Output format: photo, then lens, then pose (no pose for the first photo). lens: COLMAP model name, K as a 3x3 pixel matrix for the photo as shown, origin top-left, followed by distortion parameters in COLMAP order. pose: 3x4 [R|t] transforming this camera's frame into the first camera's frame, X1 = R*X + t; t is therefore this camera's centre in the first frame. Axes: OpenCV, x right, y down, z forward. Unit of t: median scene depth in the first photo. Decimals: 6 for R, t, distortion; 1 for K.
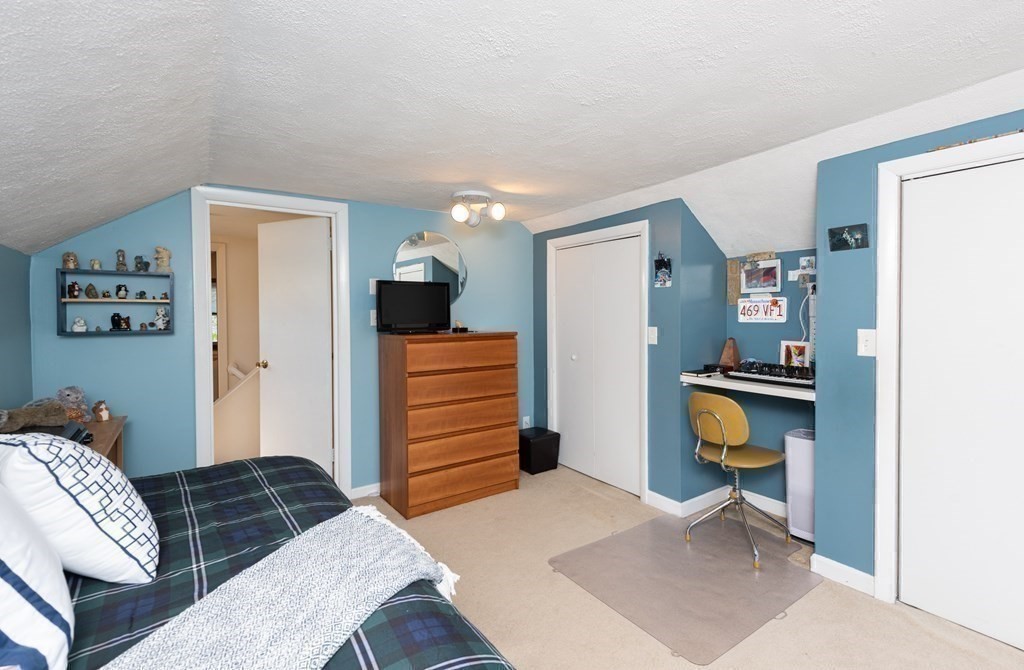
lens RADIAL K [[477.7, 0, 511.2], [0, 477.7, 329.2], [0, 0, 1]] dist [0.012091, -0.002557]
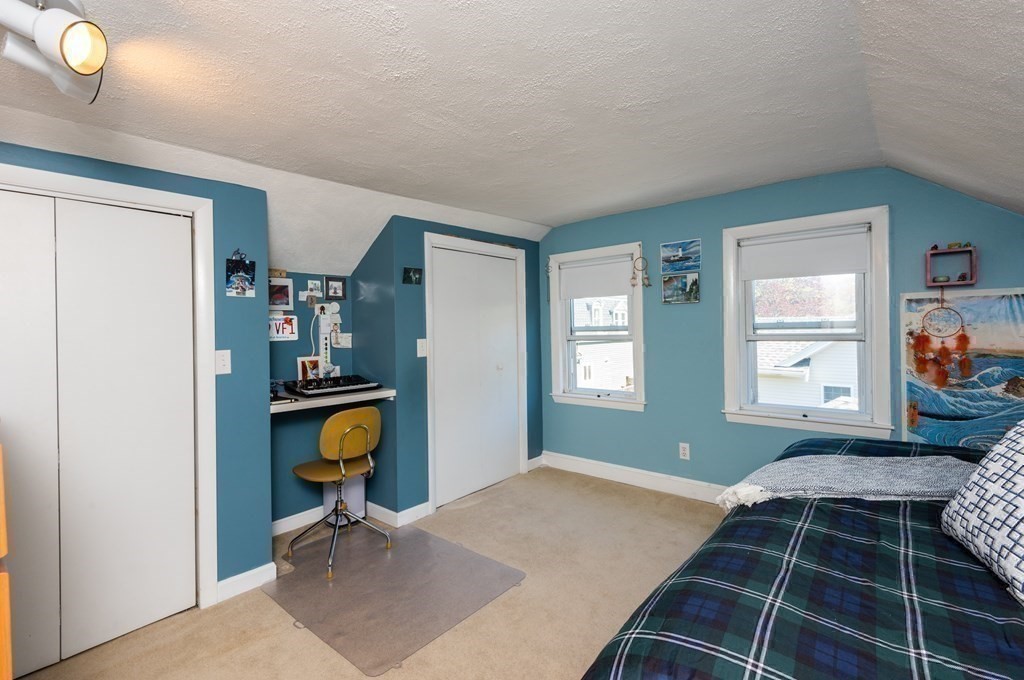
lens RADIAL K [[474.3, 0, 511.8], [0, 474.3, 337.1], [0, 0, 1]] dist [0.013893, -0.005819]
pose [[-0.276791, -0.005826, 0.960912, -0.561487], [0.055883, 0.998192, 0.022149, -0.016847], [-0.959304, 0.059830, -0.275965, 0.839149]]
